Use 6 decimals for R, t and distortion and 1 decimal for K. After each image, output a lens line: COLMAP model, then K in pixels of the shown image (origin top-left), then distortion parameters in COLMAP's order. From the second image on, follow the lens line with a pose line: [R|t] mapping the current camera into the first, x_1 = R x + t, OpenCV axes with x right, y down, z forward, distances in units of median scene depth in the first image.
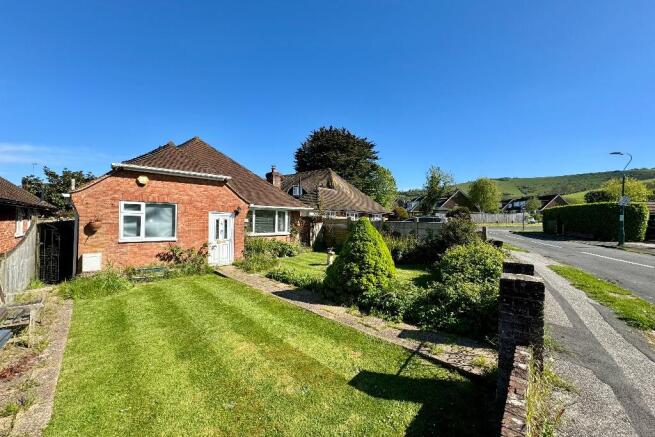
lens RADIAL K [[259.1, 0, 327.5], [0, 259.1, 218.5], [0, 0, 1]] dist [-0.000084, -0.000047]
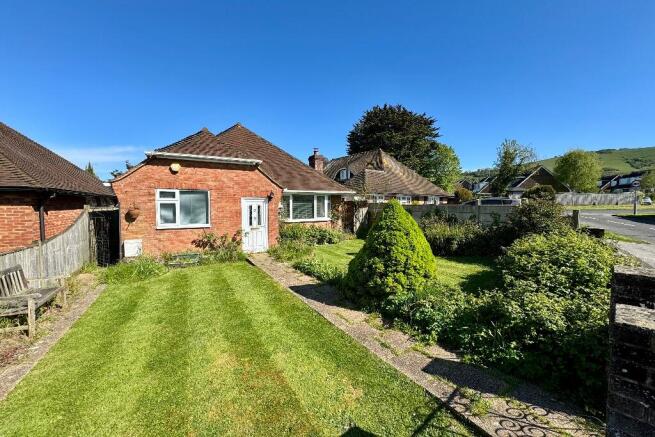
lens RADIAL K [[259.1, 0, 327.5], [0, 259.1, 218.5], [0, 0, 1]] dist [-0.000084, -0.000047]
pose [[0.976138, -0.004470, -0.217104, 0.081771], [0.016900, 0.998319, 0.055433, 0.003859], [0.216491, -0.057780, 0.974573, 0.137387]]
